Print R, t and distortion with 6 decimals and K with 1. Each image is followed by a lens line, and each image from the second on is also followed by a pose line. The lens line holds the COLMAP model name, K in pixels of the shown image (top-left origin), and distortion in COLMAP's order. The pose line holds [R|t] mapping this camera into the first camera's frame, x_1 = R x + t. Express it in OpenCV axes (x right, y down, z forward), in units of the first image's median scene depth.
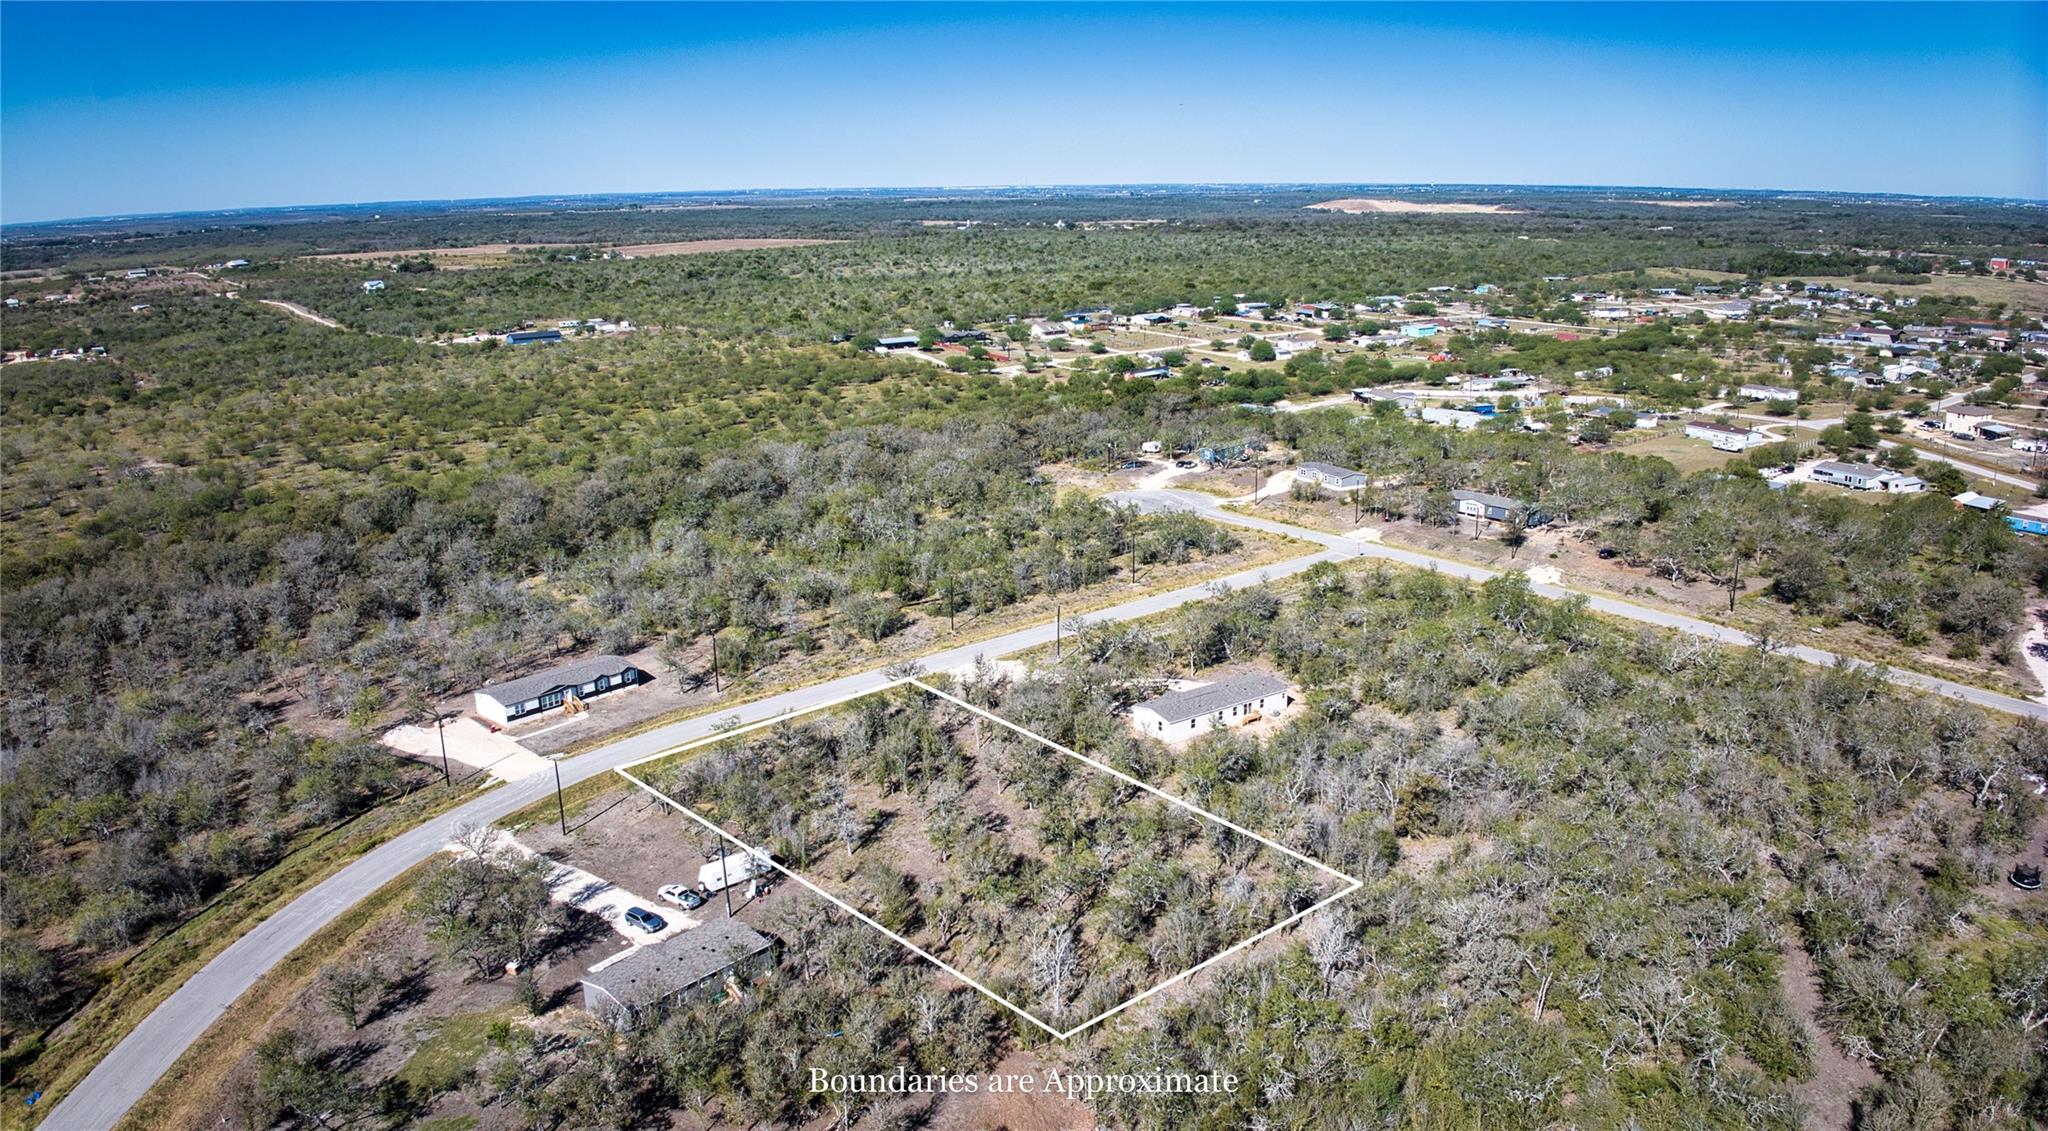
lens RADIAL K [[1450.9, 0, 1028.8], [0, 1450.9, 544.9], [0, 0, 1]] dist [-0.098971, -0.022129]
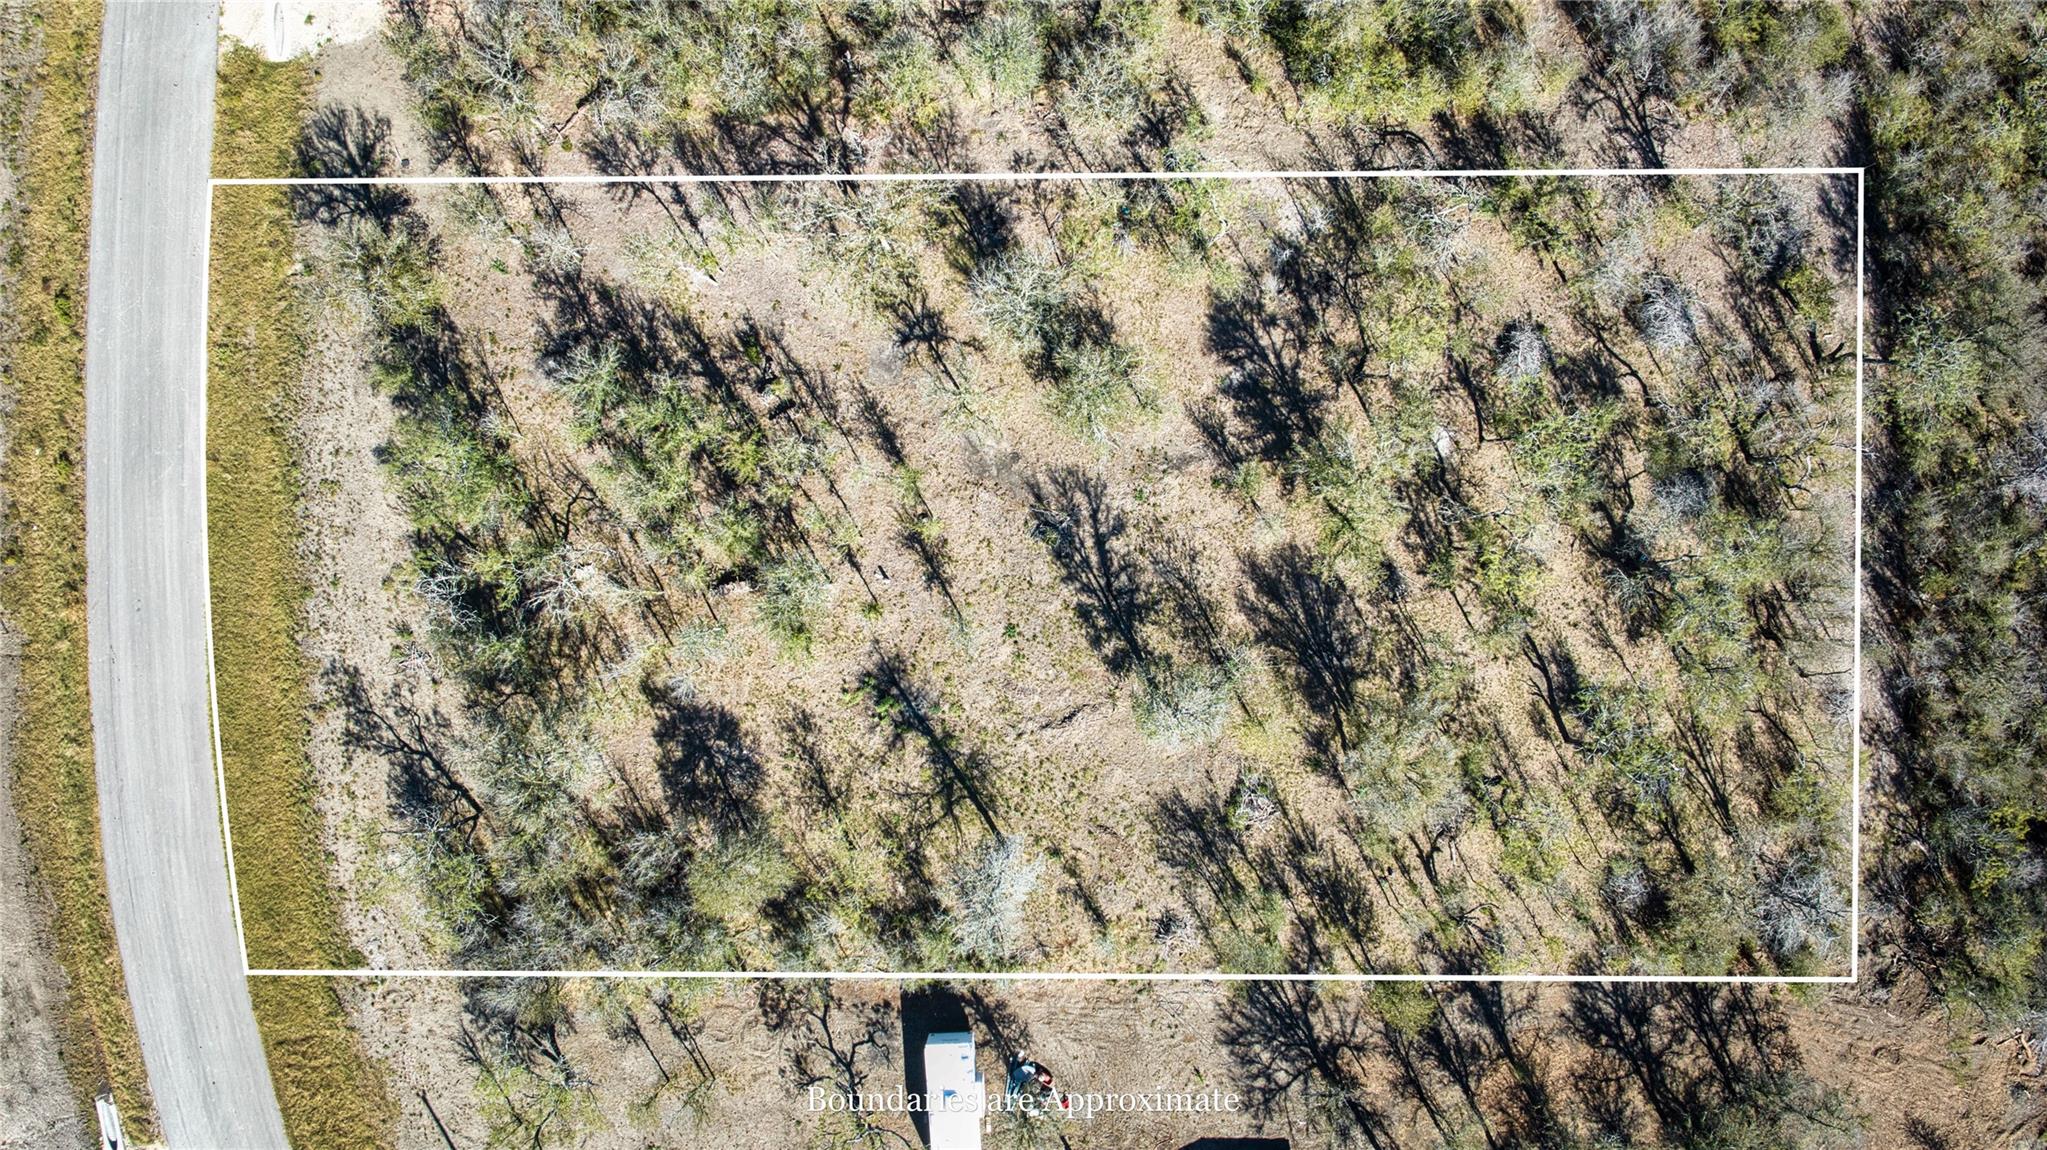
lens RADIAL K [[1381.7, 0, 1030.8], [0, 1381.7, 572.9], [0, 0, 1]] dist [-0.095568, -0.011898]
pose [[0.619475, -0.784798, 0.018541, -0.037698], [0.194954, 0.176678, 0.964768, -0.139082], [-0.760424, -0.594035, 0.262447, 0.603978]]
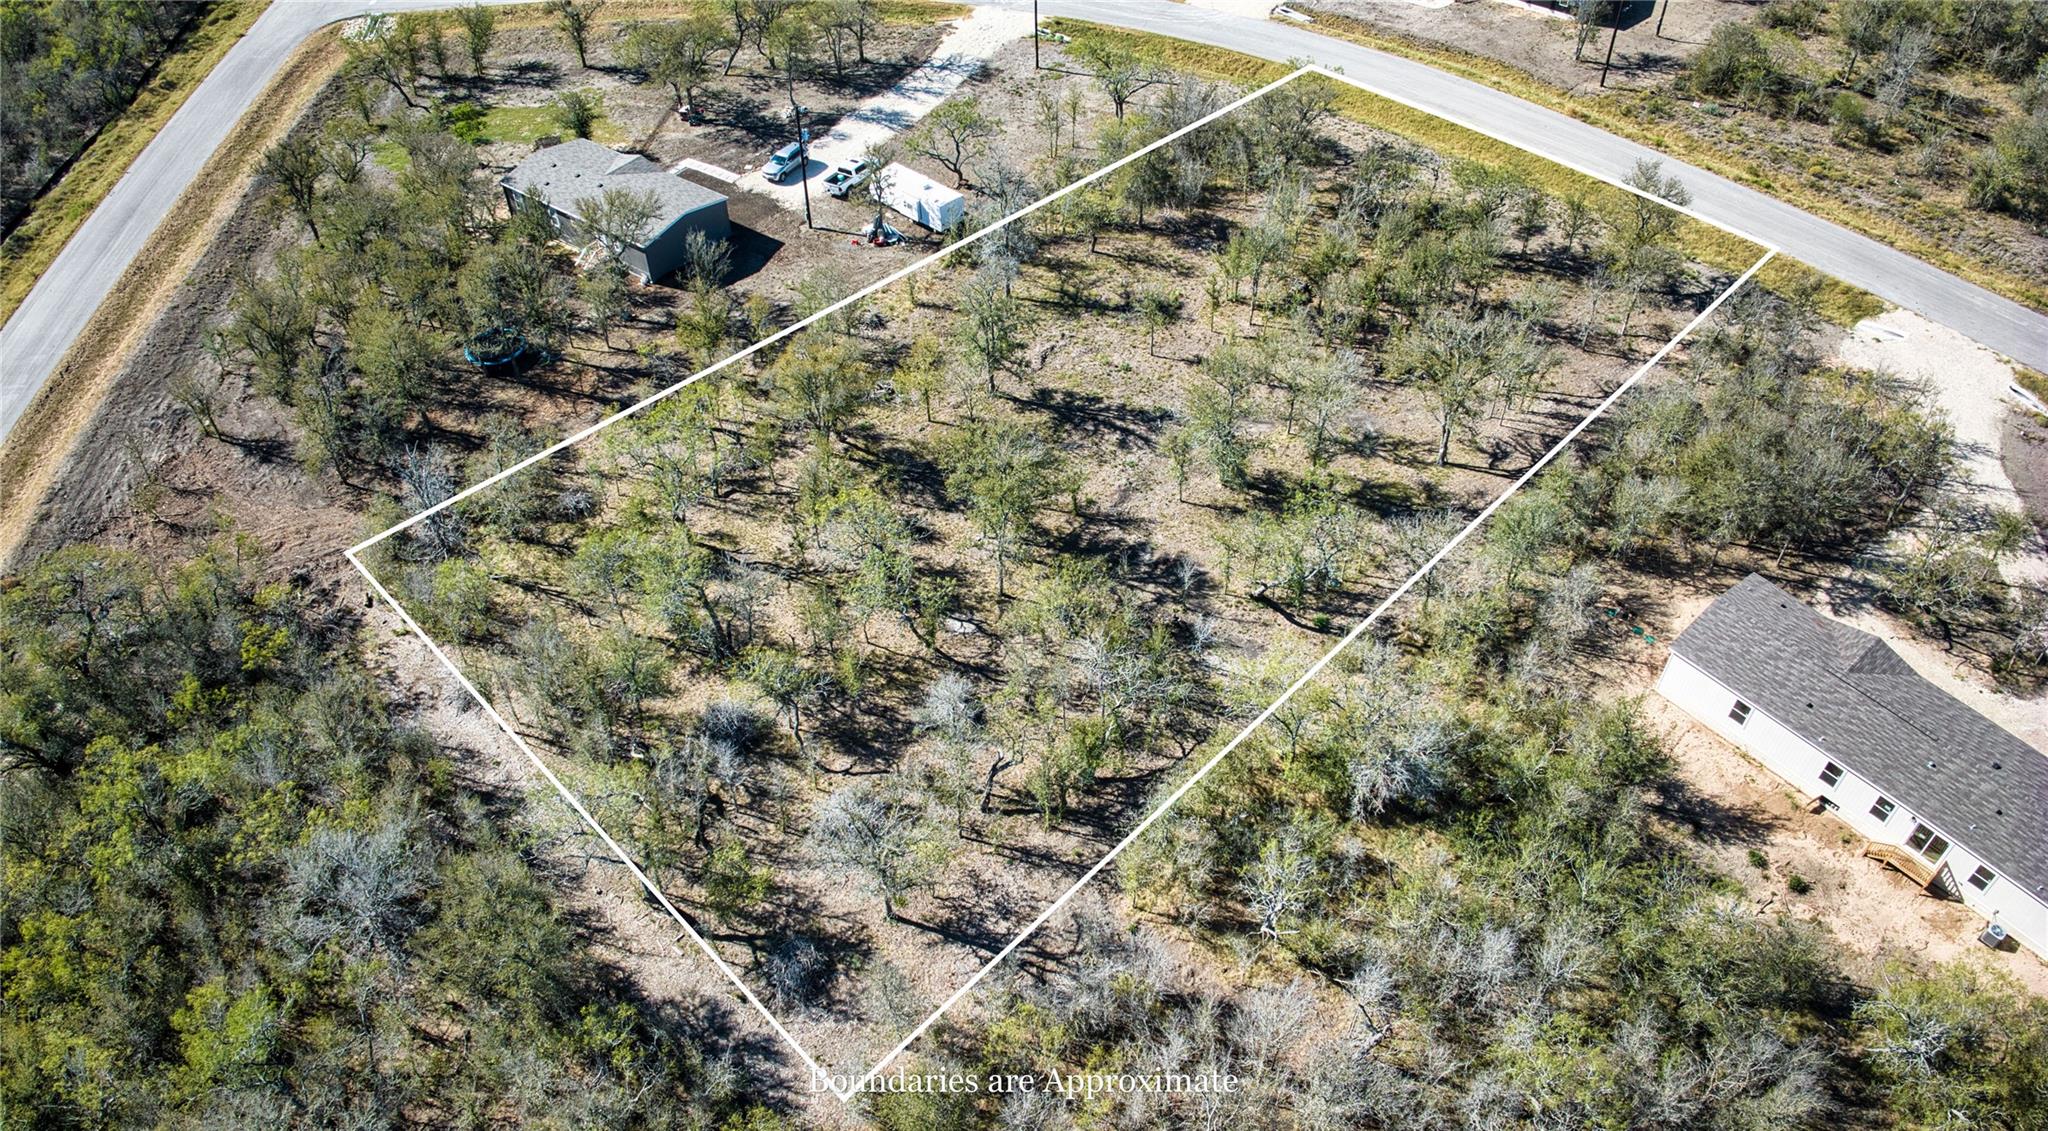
lens RADIAL K [[1450.9, 0, 1027.8], [0, 1450.9, 572.9], [0, 0, 1]] dist [-0.098971, -0.022129]
pose [[0.072724, 0.705477, -0.704991, 0.246343], [-0.228680, 0.699826, 0.676719, -0.072463], [0.970781, 0.112004, 0.212223, 0.578267]]
